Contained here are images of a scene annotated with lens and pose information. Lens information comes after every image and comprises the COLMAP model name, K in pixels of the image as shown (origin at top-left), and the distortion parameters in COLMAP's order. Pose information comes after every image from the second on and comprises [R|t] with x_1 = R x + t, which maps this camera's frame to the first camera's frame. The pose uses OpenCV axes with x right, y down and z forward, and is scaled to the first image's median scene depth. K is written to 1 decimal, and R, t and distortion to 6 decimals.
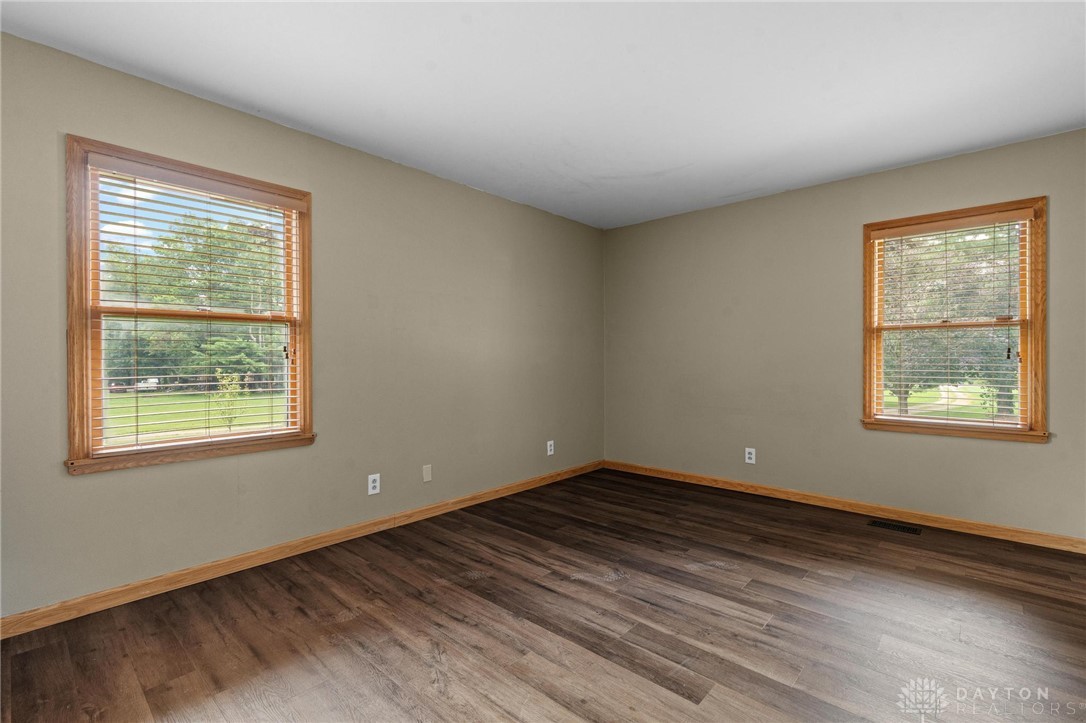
lens RADIAL K [[492.2, 0, 543.2], [0, 492.2, 359.5], [0, 0, 1]] dist [0.000634, 0.001229]
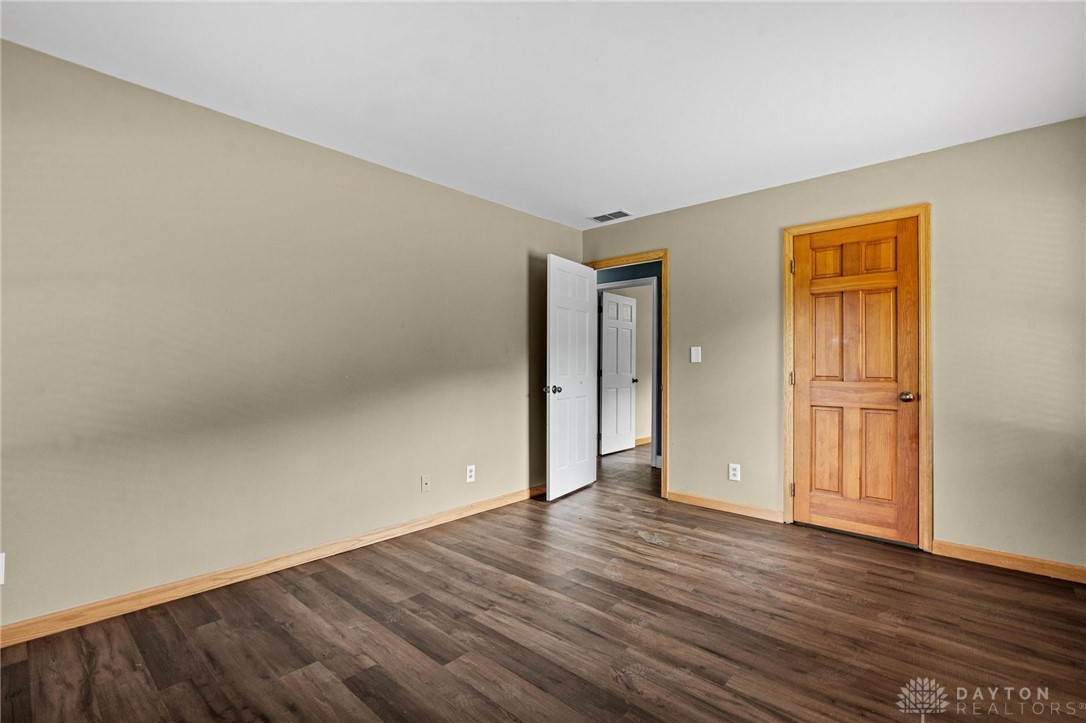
lens RADIAL K [[492.2, 0, 542.9], [0, 492.2, 362.9], [0, 0, 1]] dist [0.000634, 0.001229]
pose [[-0.999991, -0.003587, -0.002164, 0.310170], [-0.003592, 0.999991, 0.002259, -0.010339], [0.002156, 0.002267, -0.999995, 1.927249]]
